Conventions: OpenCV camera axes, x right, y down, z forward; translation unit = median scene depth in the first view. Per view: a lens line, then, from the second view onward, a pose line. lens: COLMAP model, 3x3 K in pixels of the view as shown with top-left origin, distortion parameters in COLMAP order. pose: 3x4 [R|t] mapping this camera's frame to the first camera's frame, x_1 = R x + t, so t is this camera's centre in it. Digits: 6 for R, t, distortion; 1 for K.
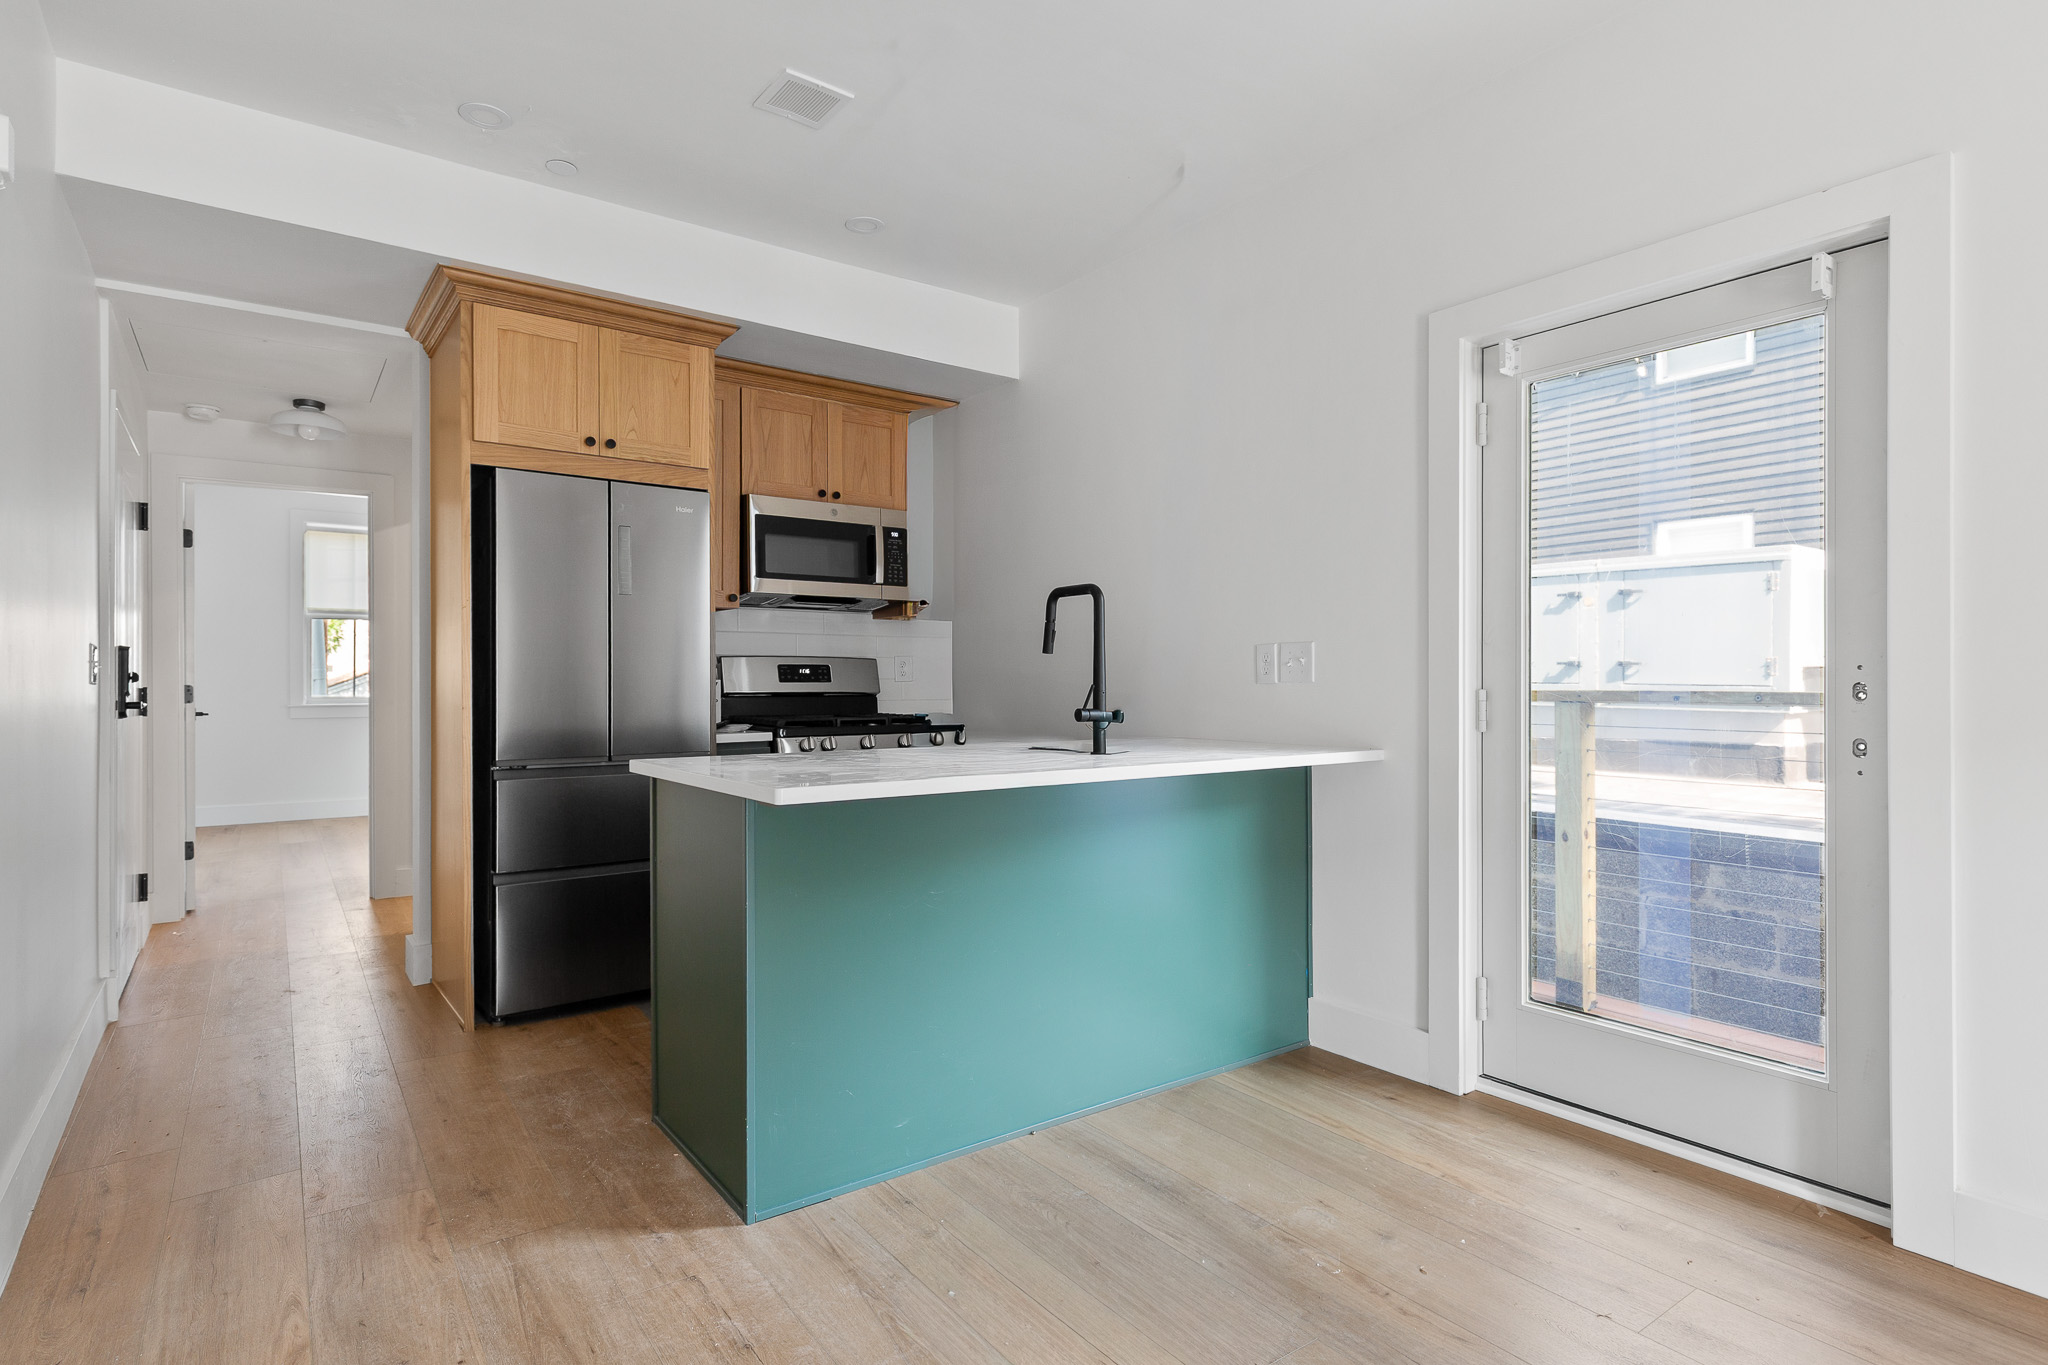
lens RADIAL K [[1003.7, 0, 937.0], [0, 1003.7, 671.1], [0, 0, 1]] dist [-0.001661, -0.001463]
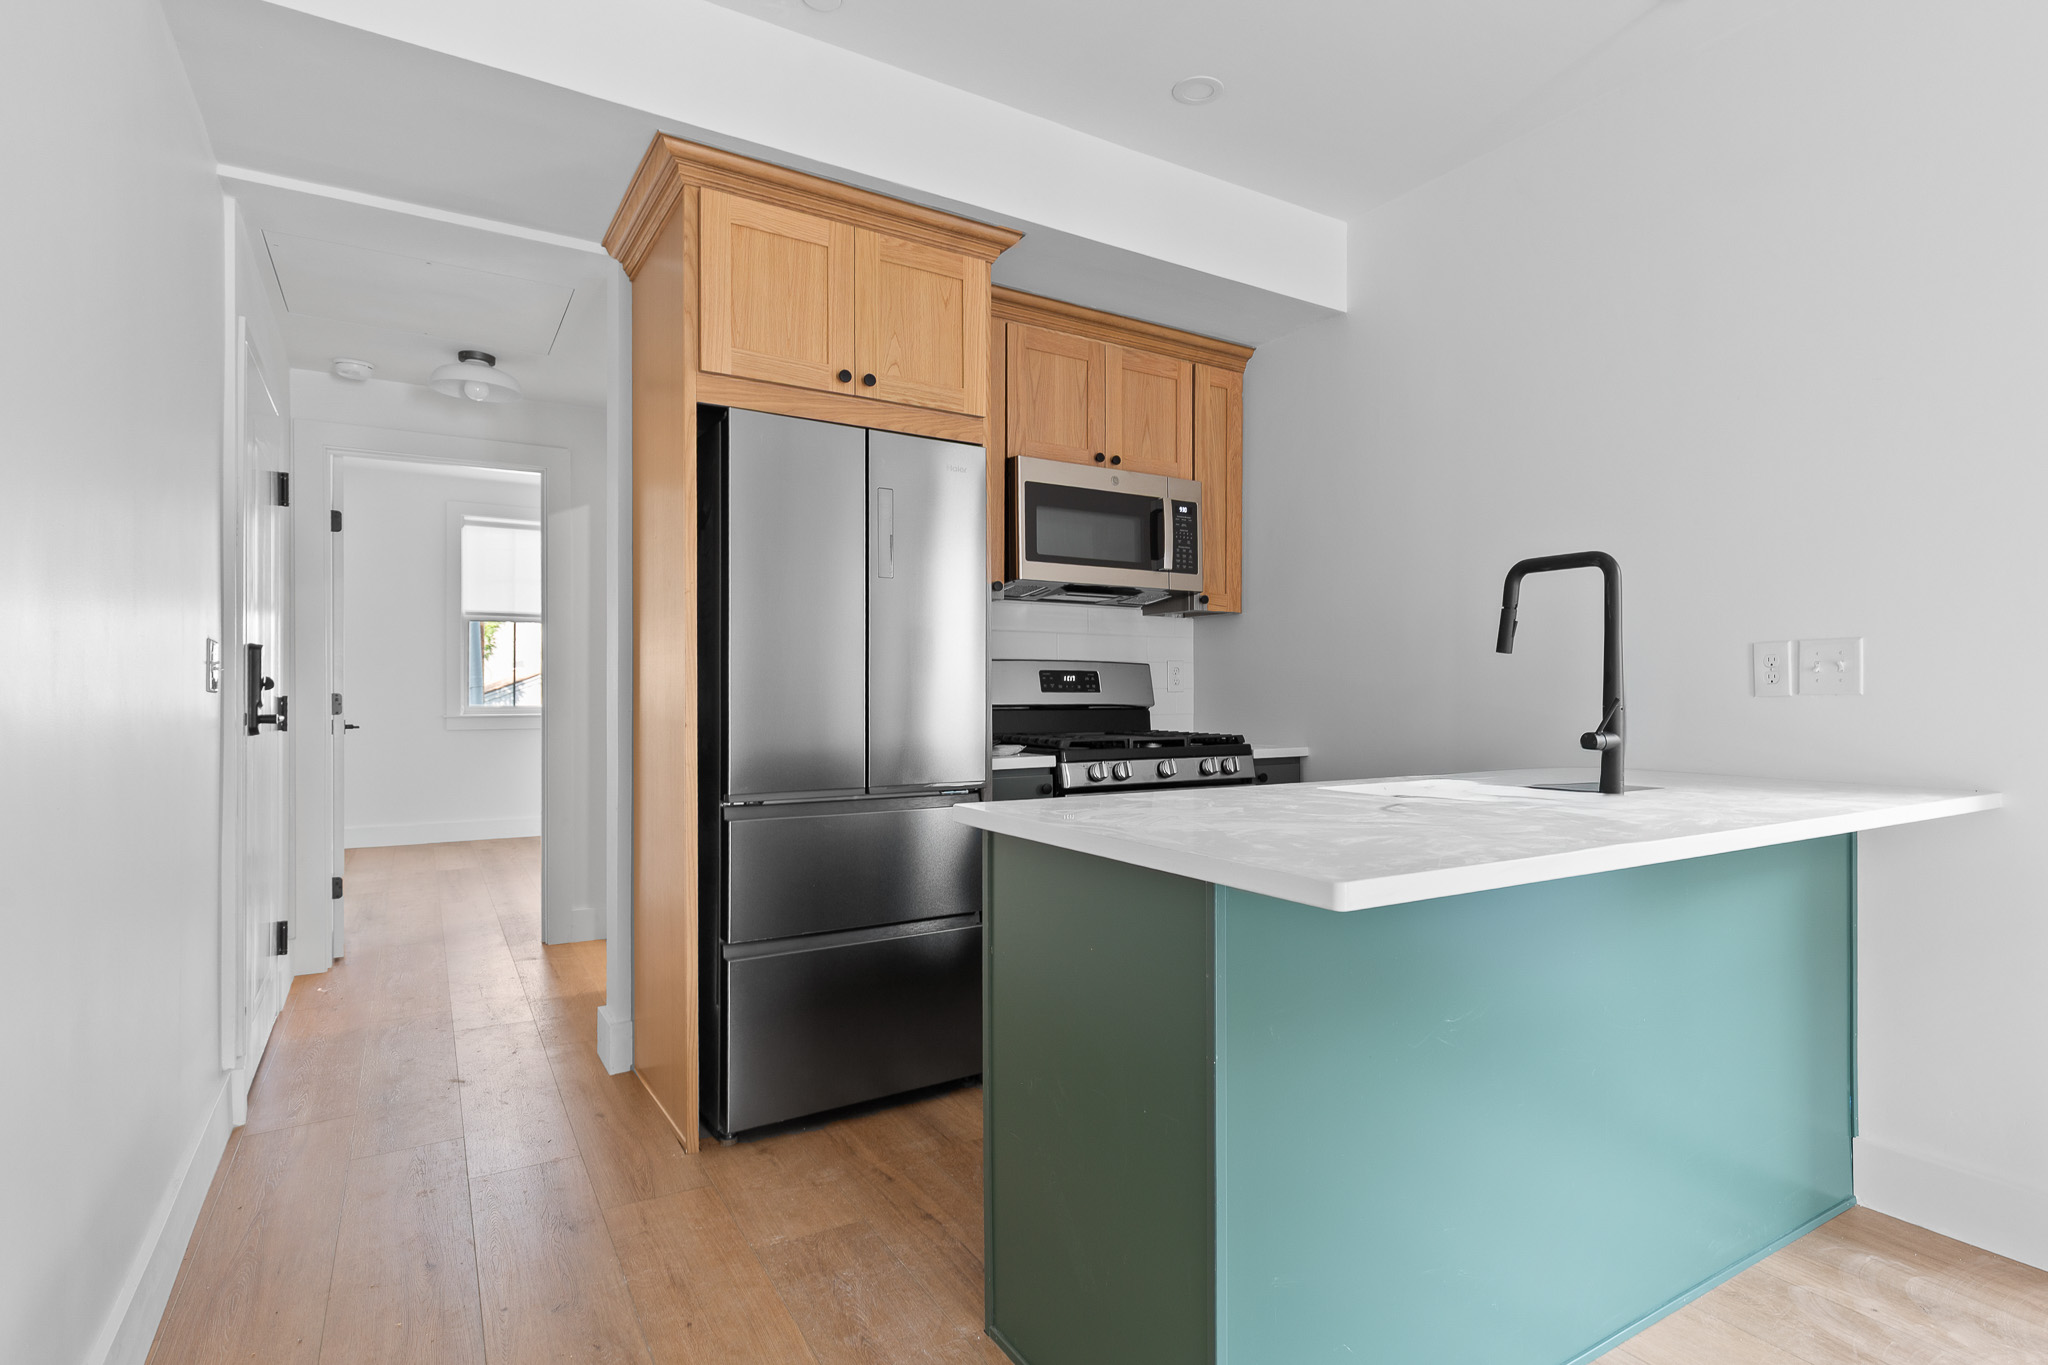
lens RADIAL K [[1012.5, 0, 1024.0], [0, 1012.5, 682.5], [0, 0, 1]] dist [0.000719, -0.000070]
pose [[0.998838, 0.002547, -0.048125, -0.155949], [-0.002486, 0.999996, 0.001329, 0.002619], [0.048128, -0.001208, 0.998840, 0.215125]]
